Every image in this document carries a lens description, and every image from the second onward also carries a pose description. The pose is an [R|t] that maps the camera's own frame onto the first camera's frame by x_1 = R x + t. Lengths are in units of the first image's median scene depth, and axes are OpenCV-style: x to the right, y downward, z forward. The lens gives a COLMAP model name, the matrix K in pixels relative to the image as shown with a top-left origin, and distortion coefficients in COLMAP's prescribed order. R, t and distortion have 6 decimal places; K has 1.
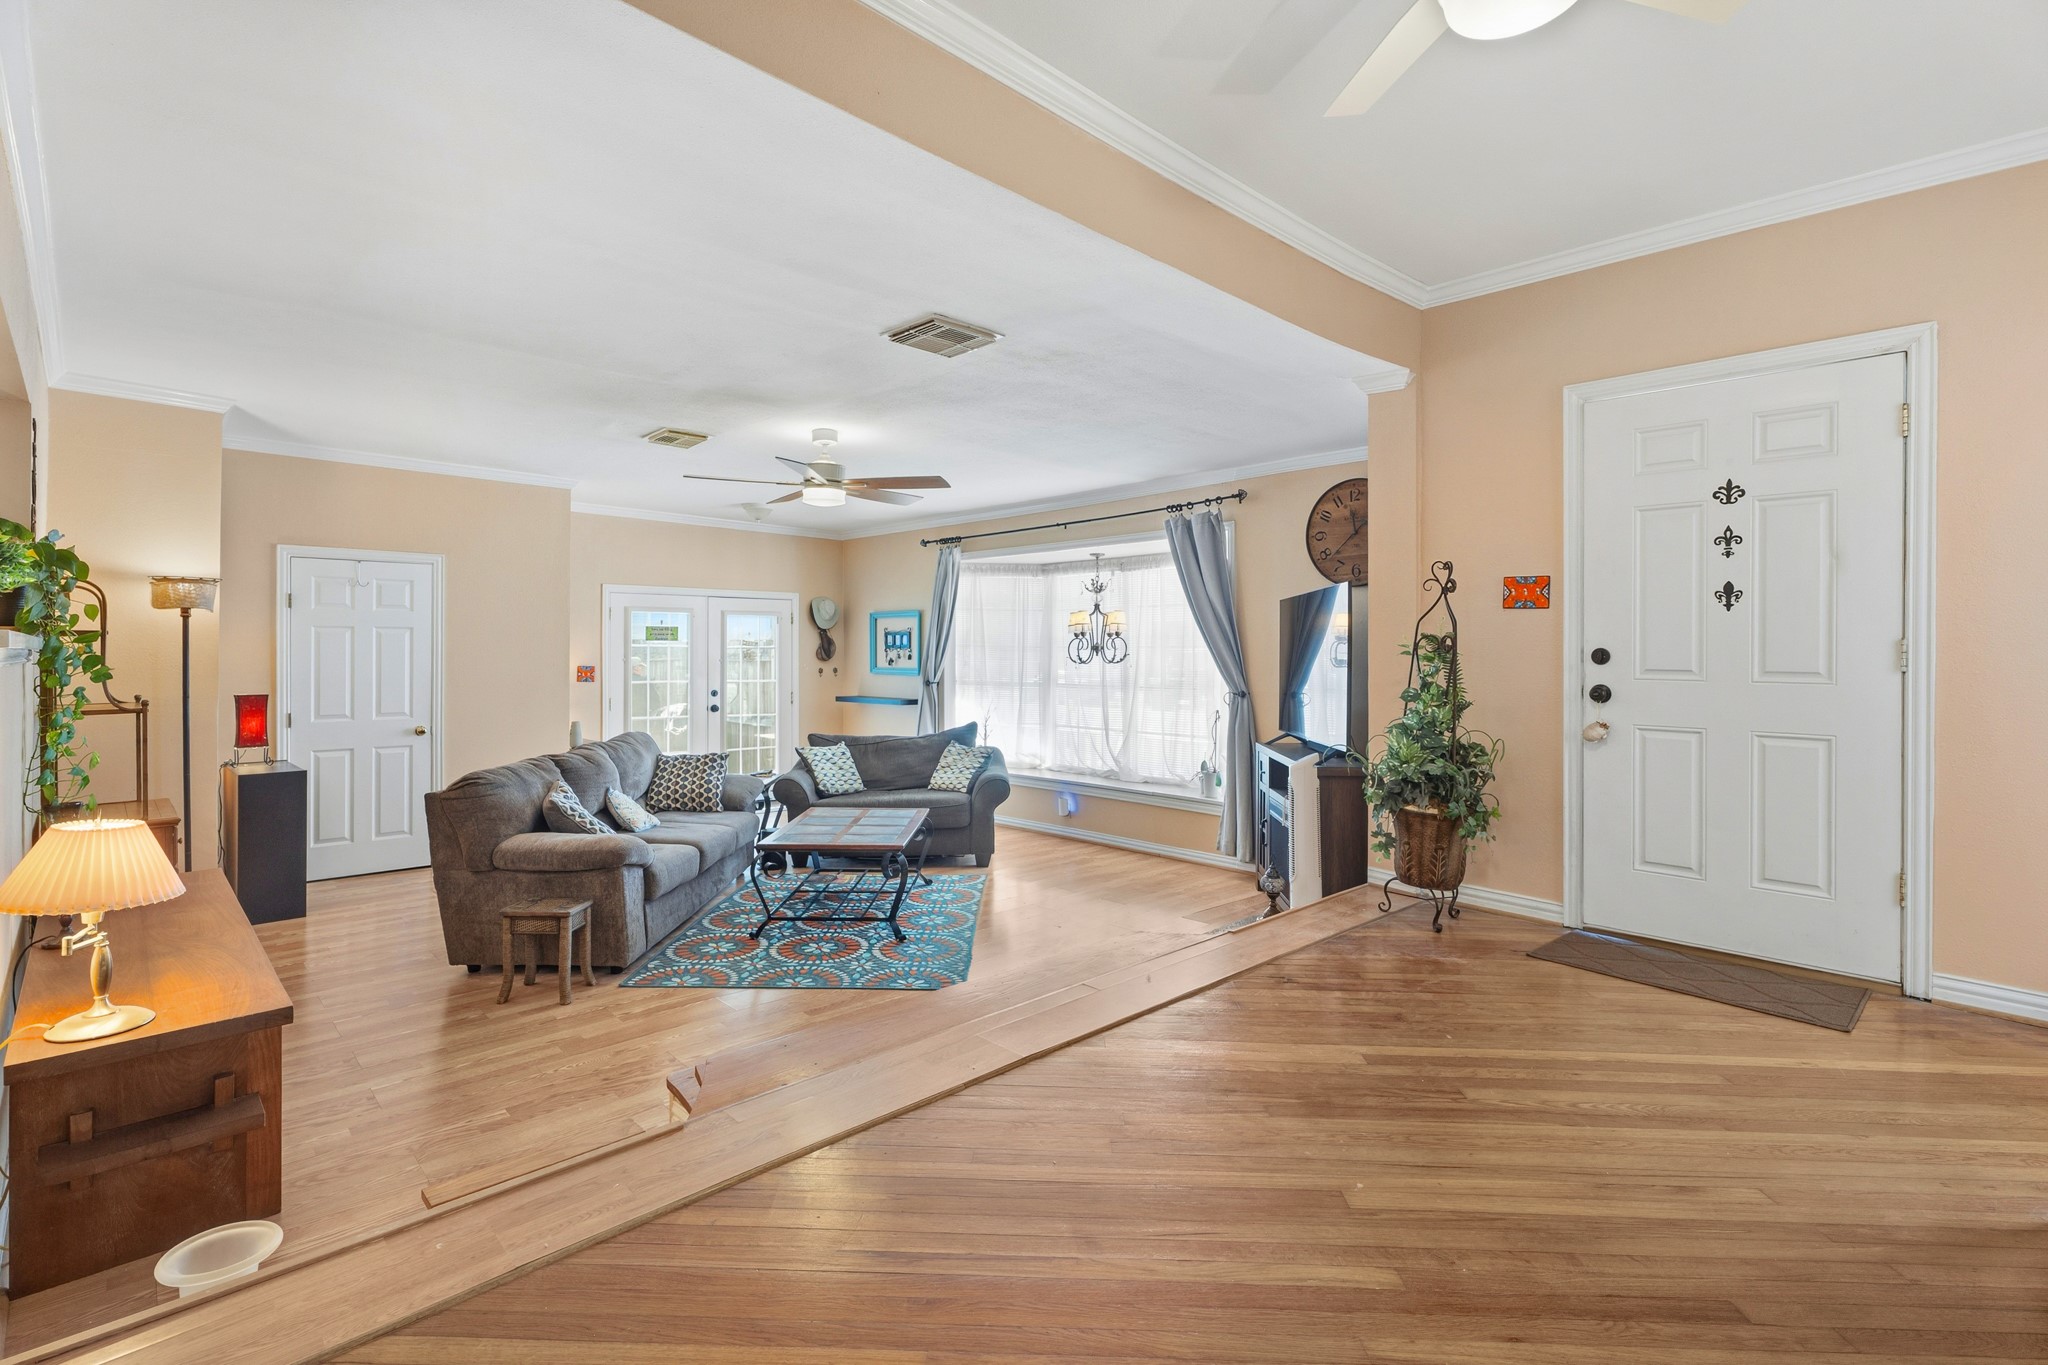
lens RADIAL K [[925.6, 0, 1034.4], [0, 925.6, 633.0], [0, 0, 1]] dist [0.006683, -0.002362]
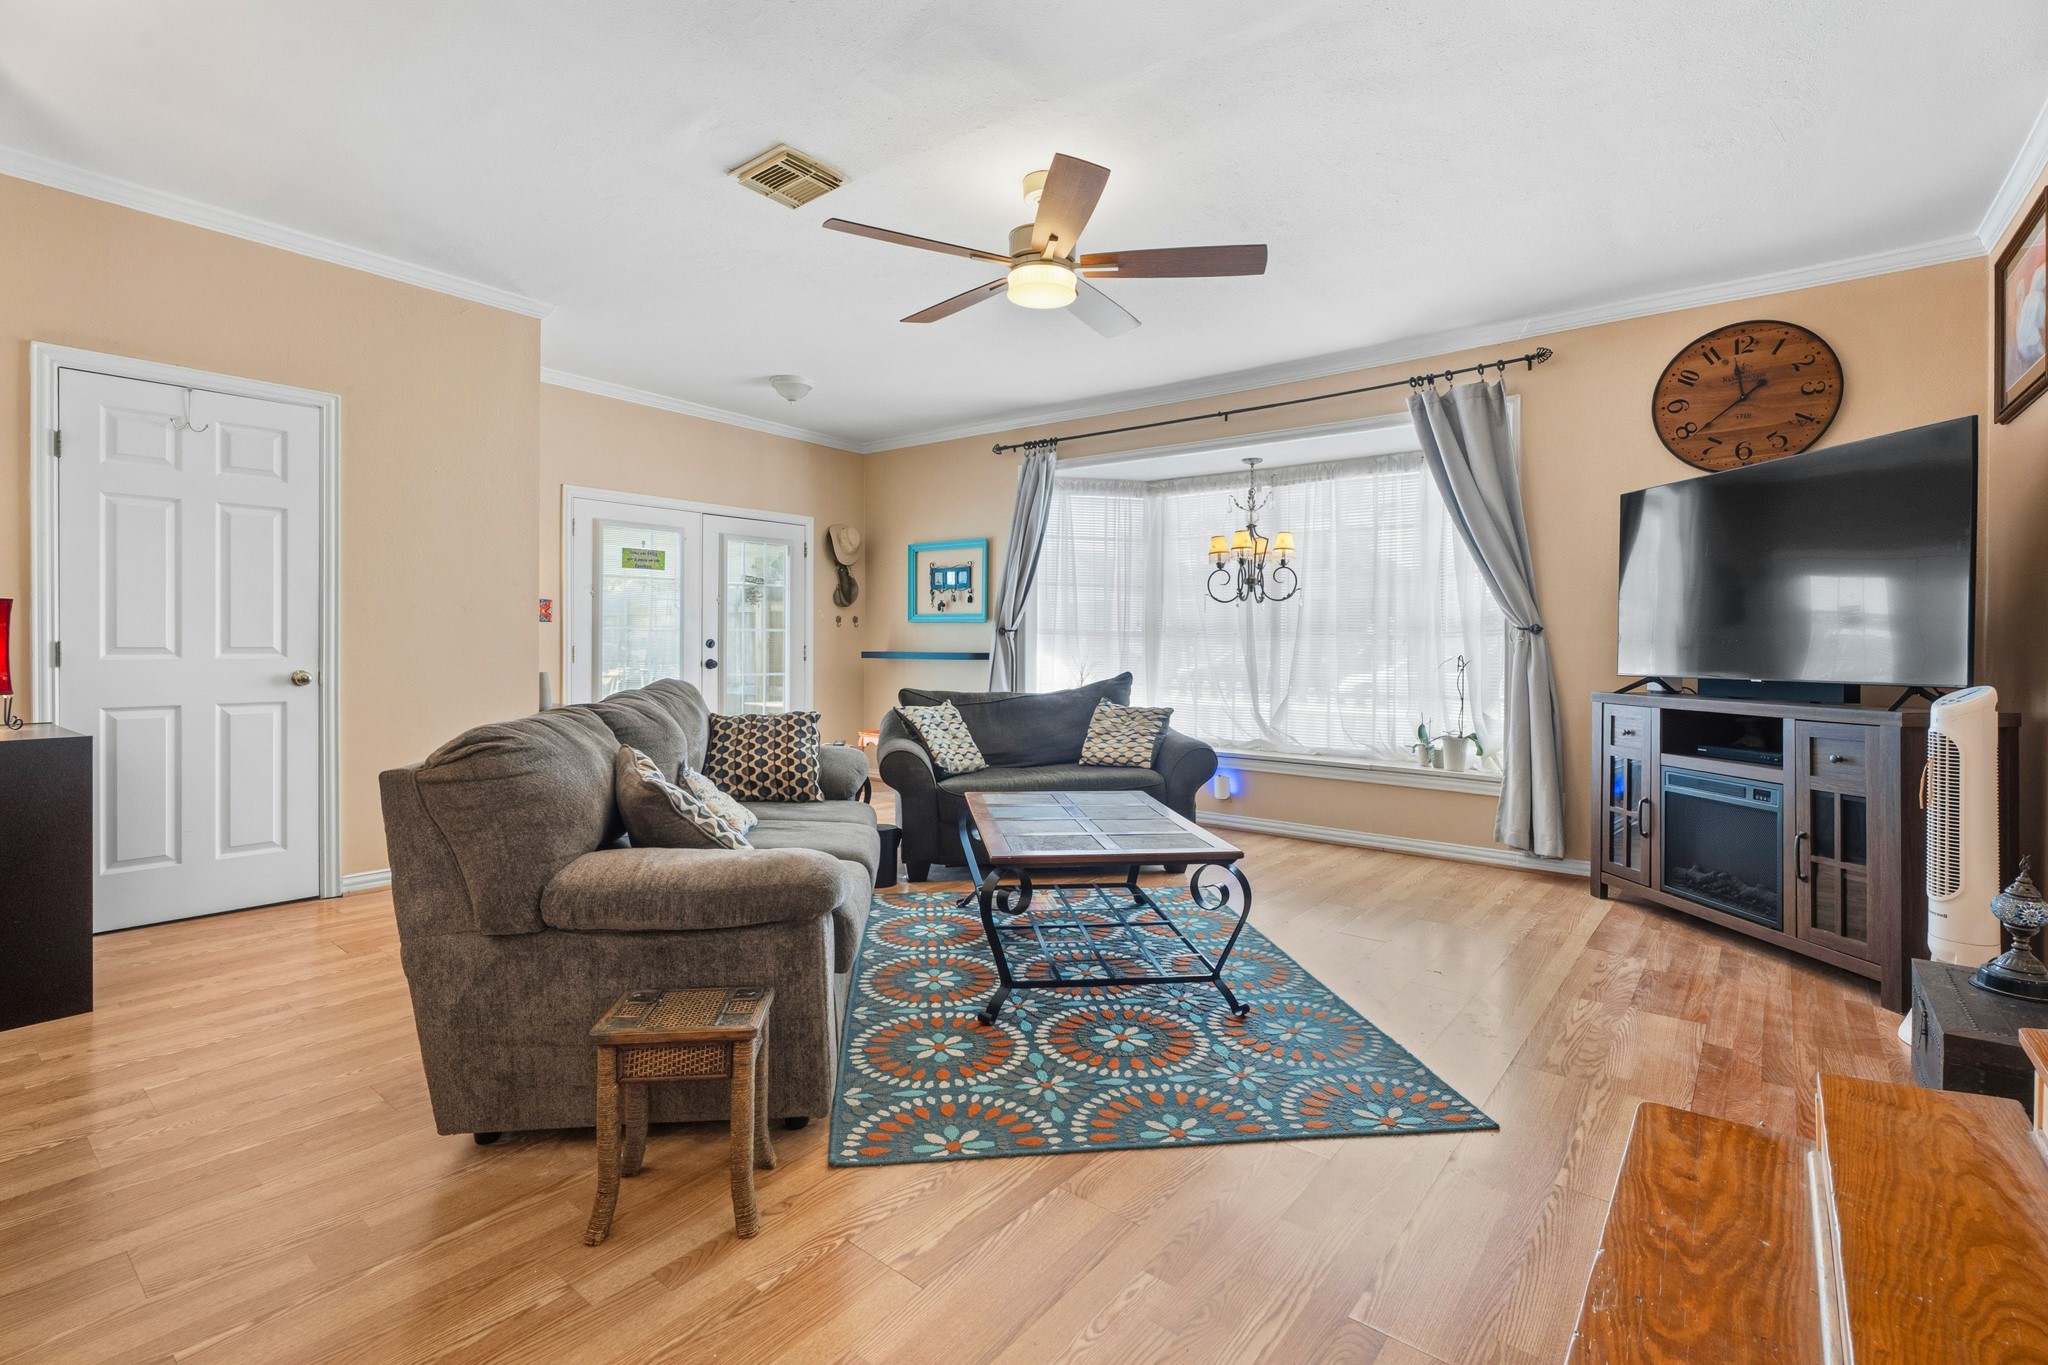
lens RADIAL K [[925.6, 0, 1044.0], [0, 925.6, 632.2], [0, 0, 1]] dist [0.006683, -0.002362]
pose [[0.990994, 0.007323, 0.133708, -0.261662], [-0.009224, 0.999865, 0.013600, 0.062917], [-0.133590, -0.014711, 0.990927, 0.332728]]
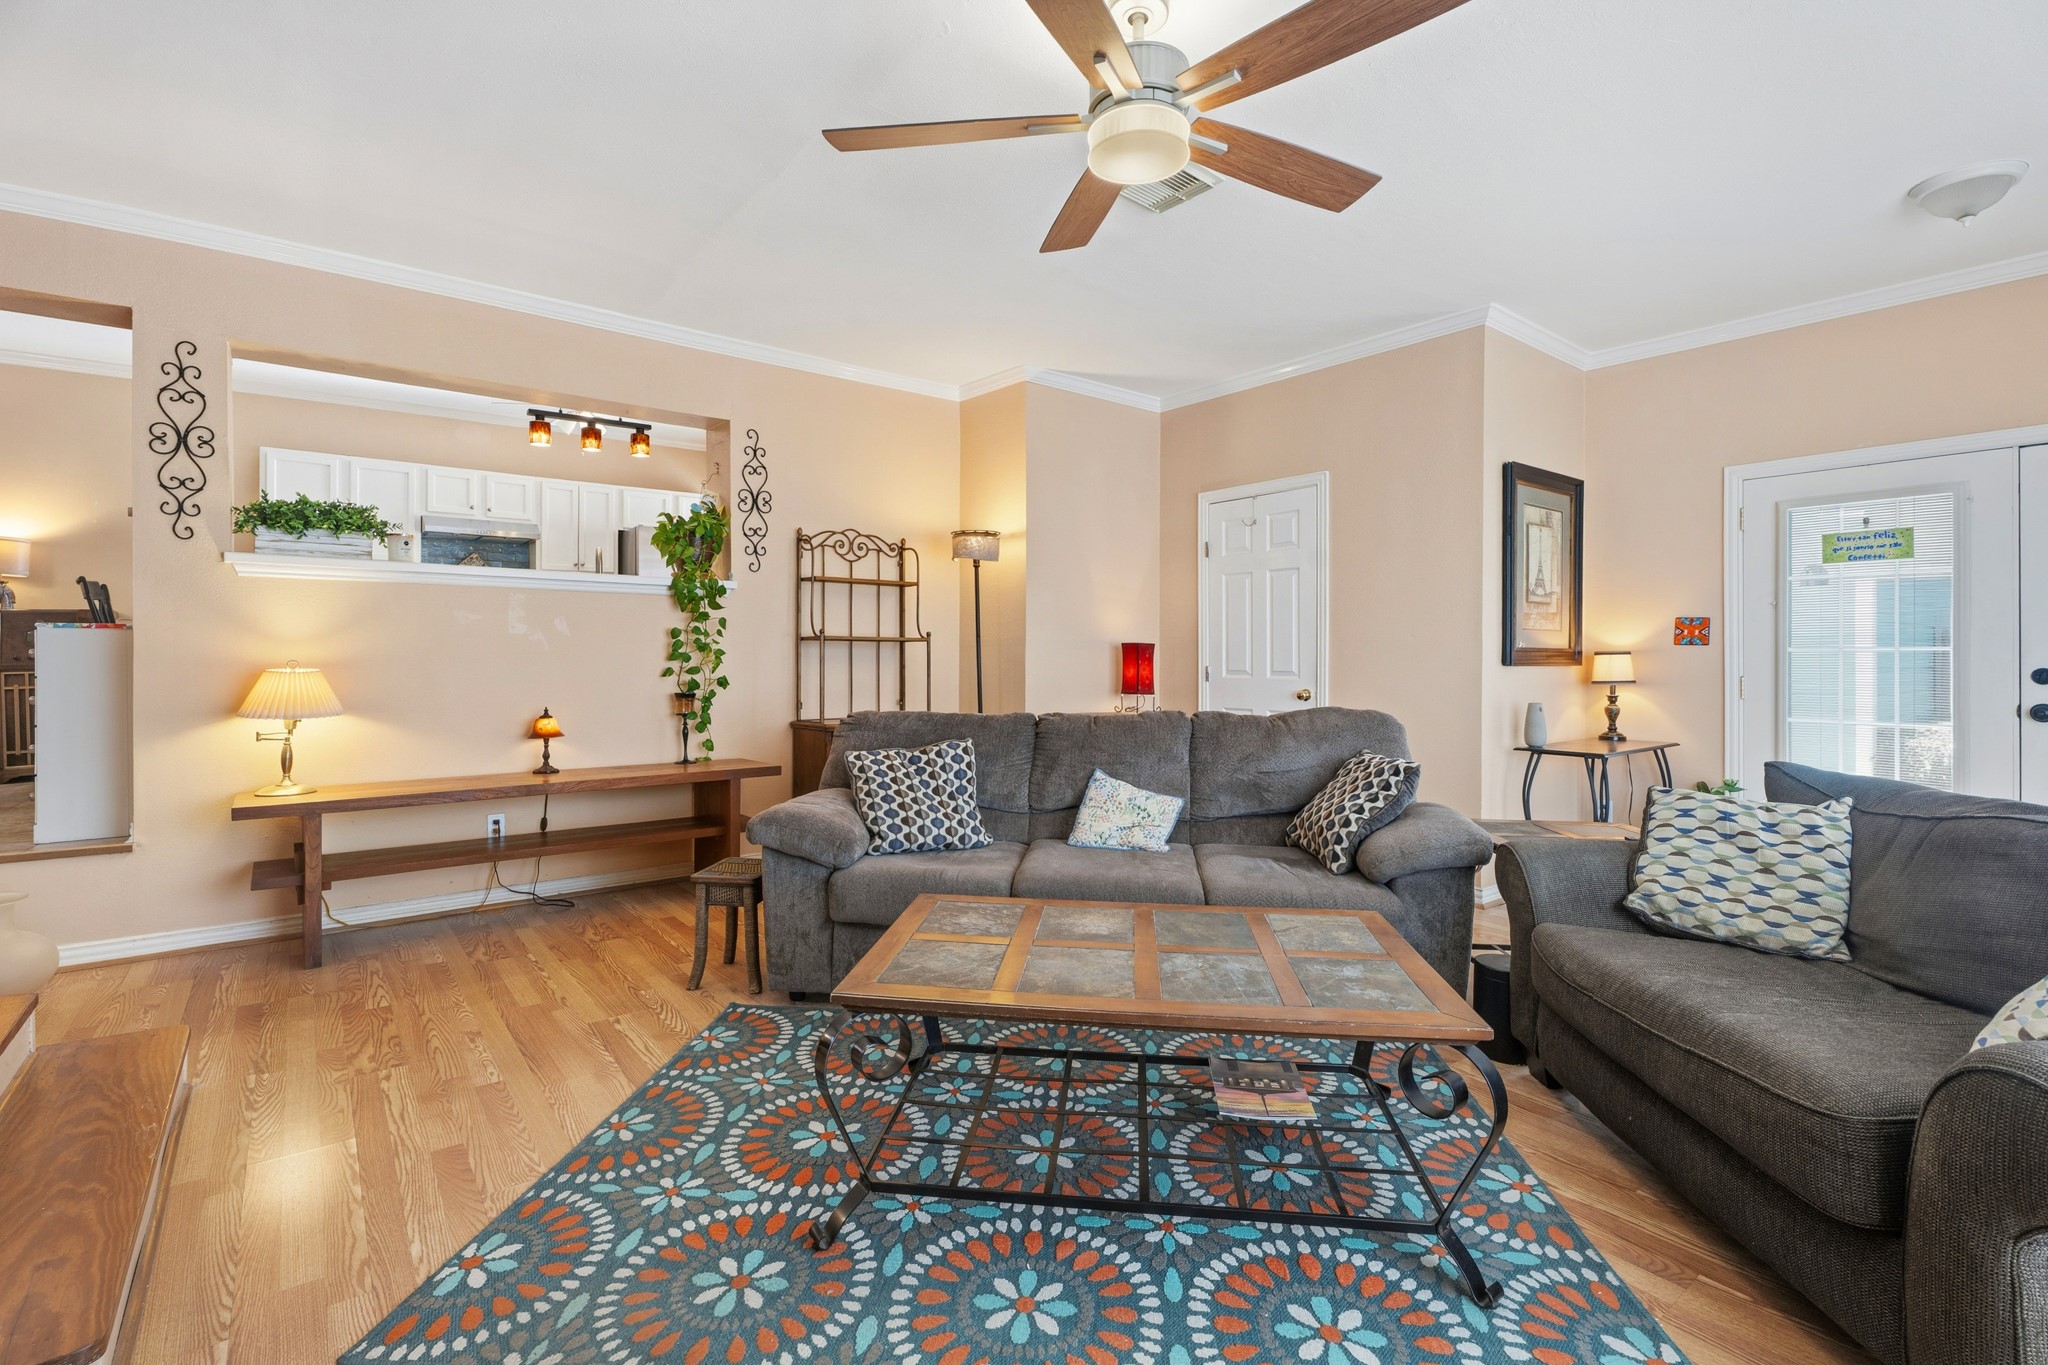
lens RADIAL K [[925.6, 0, 1026.2], [0, 925.6, 673.2], [0, 0, 1]] dist [0.006683, -0.002362]
pose [[-0.099586, 0.016365, -0.994894, 0.166926], [0.017466, 0.999739, 0.014696, 0.071544], [0.994876, -0.015914, -0.099846, 0.847945]]
